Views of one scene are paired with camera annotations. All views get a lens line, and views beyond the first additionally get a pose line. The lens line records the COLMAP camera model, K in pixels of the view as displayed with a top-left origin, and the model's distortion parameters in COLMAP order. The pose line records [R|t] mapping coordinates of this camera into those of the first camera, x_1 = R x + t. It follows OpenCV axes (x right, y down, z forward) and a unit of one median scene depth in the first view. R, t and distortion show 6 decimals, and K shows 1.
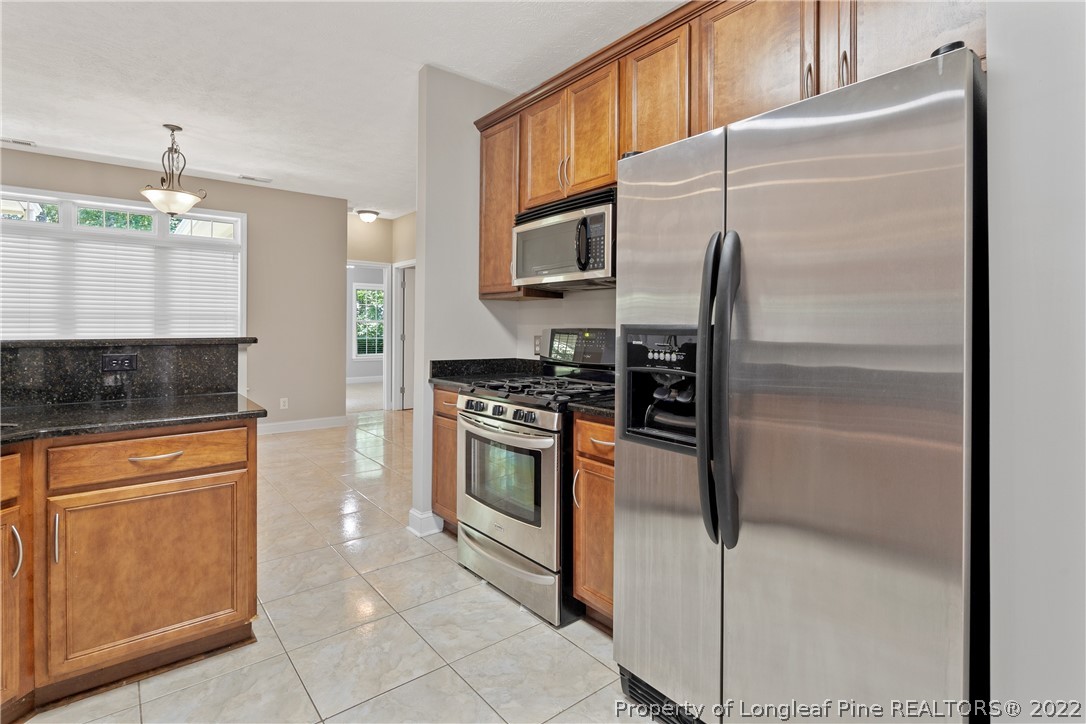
lens RADIAL K [[534.2, 0, 534.8], [0, 534.2, 326.3], [0, 0, 1]] dist [0.004839, -0.006094]
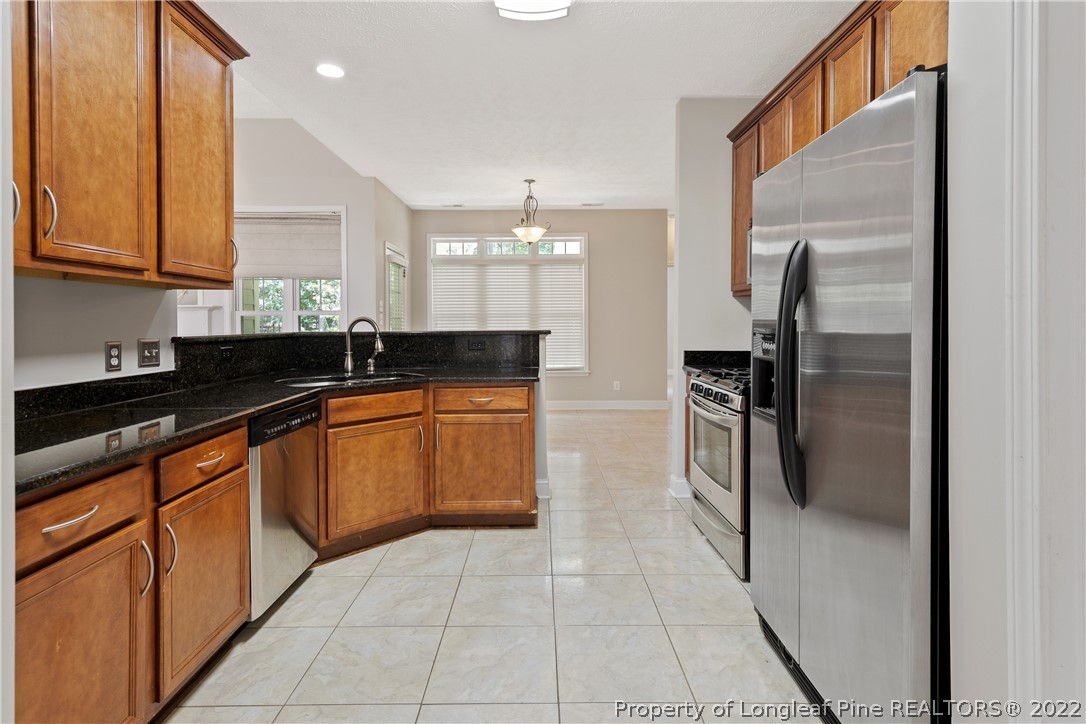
lens RADIAL K [[534.2, 0, 523.5], [0, 534.2, 333.3], [0, 0, 1]] dist [0.004839, -0.006094]
pose [[0.767951, 0.006975, -0.640470, 0.437389], [0.007251, 0.999782, 0.019582, 0.000577], [0.640467, -0.019682, 0.767733, -0.195753]]
